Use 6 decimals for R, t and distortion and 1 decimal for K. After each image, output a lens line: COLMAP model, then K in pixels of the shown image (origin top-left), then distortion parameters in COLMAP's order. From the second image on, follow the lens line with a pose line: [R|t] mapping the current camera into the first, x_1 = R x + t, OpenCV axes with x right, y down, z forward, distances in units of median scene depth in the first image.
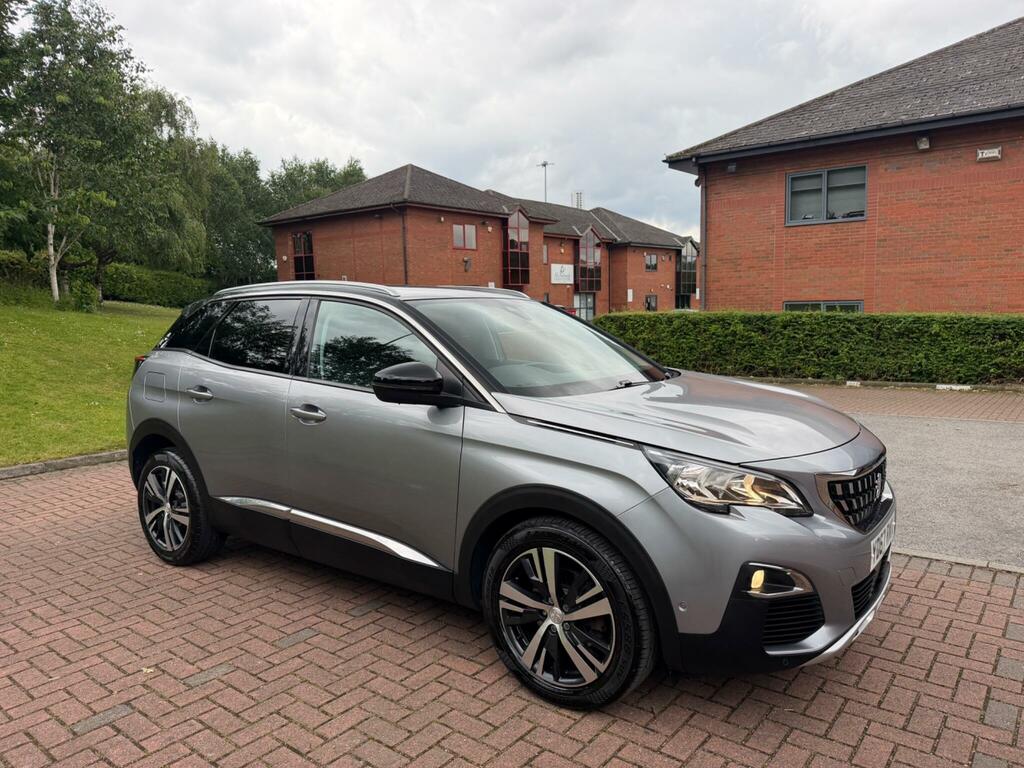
lens RADIAL K [[718.4, 0, 507.8], [0, 718.4, 394.1], [0, 0, 1]] dist [0.061800, -0.082455]
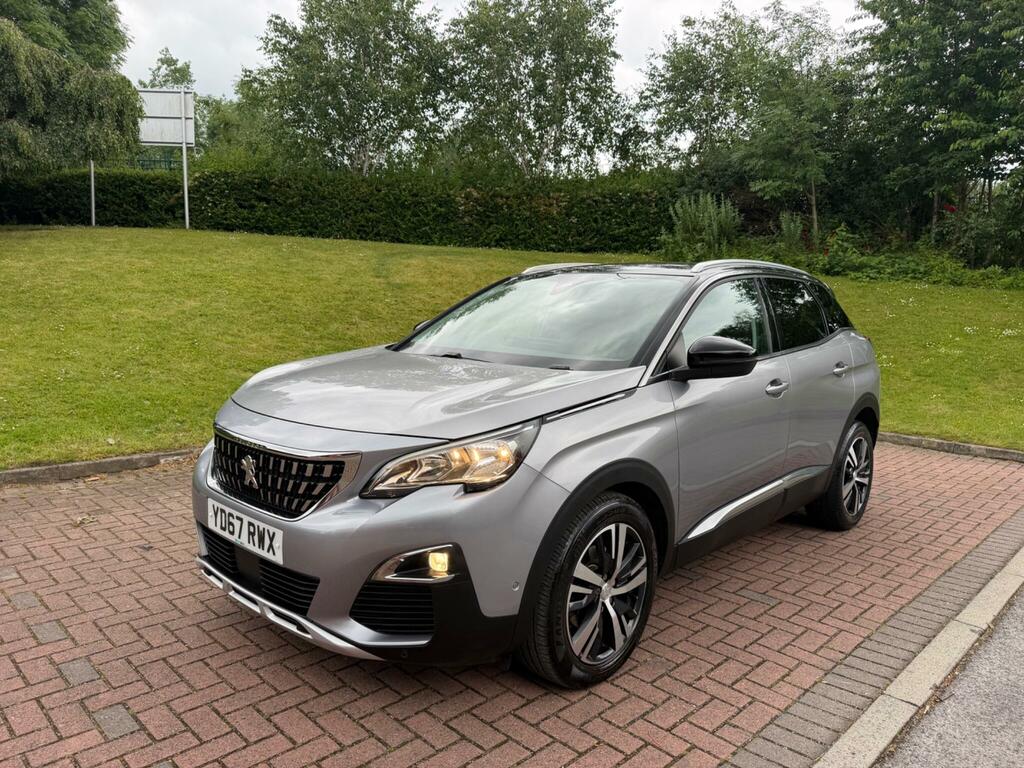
lens RADIAL K [[722.5, 0, 500.9], [0, 722.5, 385.1], [0, 0, 1]] dist [0.040535, -0.049710]
pose [[-0.123278, 0.137229, -0.982838, 0.260743], [-0.133399, 0.979112, 0.153441, -0.029761], [0.983365, 0.150026, -0.102396, 0.269599]]
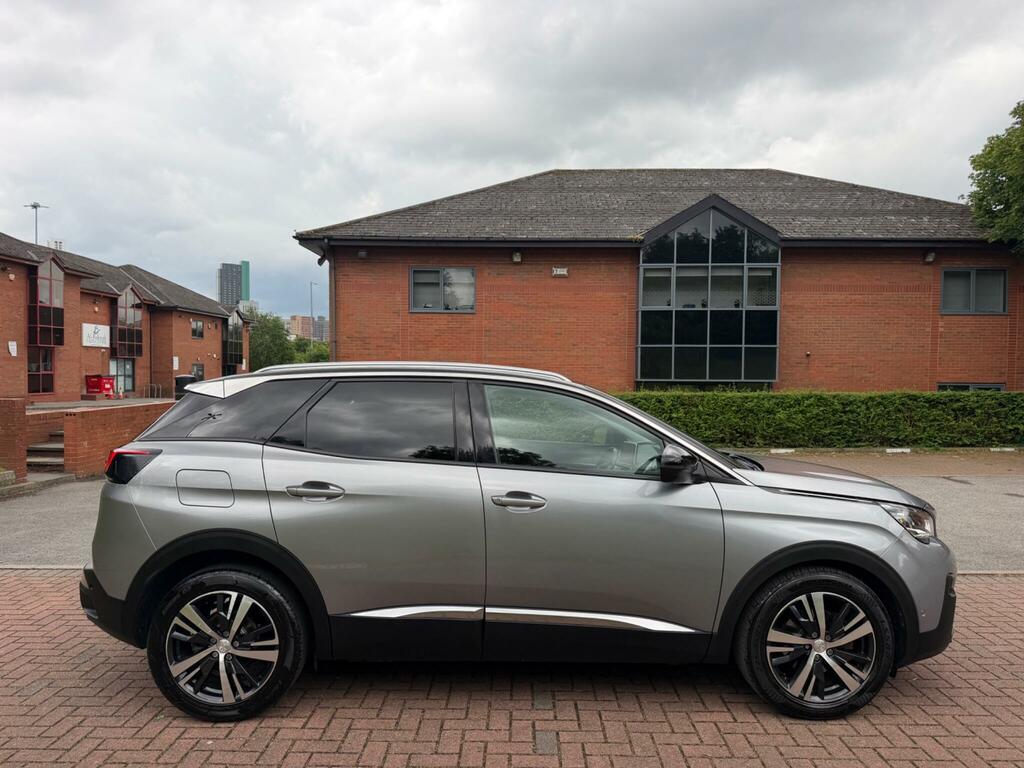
lens RADIAL K [[718.4, 0, 507.8], [0, 718.4, 394.1], [0, 0, 1]] dist [0.061800, -0.082455]
pose [[0.788571, 0.013202, 0.614801, -0.210939], [0.046866, 0.995572, -0.081492, -0.009154], [-0.613155, 0.093075, 0.784461, 0.057433]]
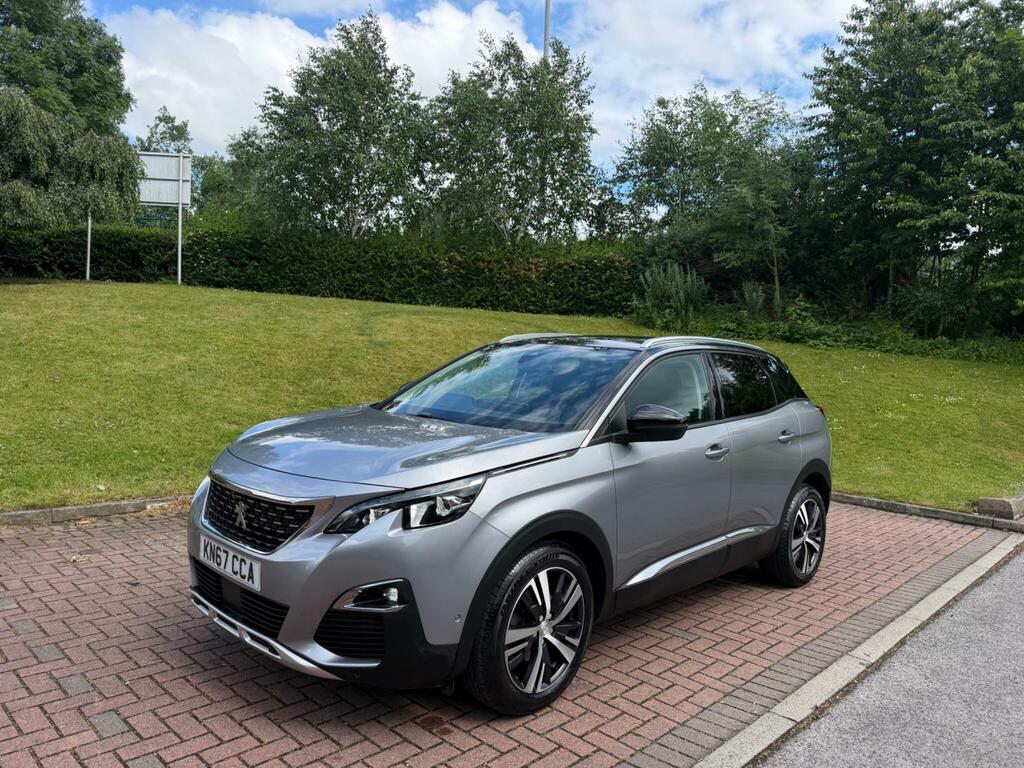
lens RADIAL K [[718.8, 0, 500.9], [0, 718.8, 388.1], [0, 0, 1]] dist [0.050597, -0.060374]
pose [[-0.104312, 0.063619, -0.992508, 0.293891], [-0.153491, 0.984966, 0.079267, -0.037142], [0.982629, 0.160610, -0.092979, 0.283984]]
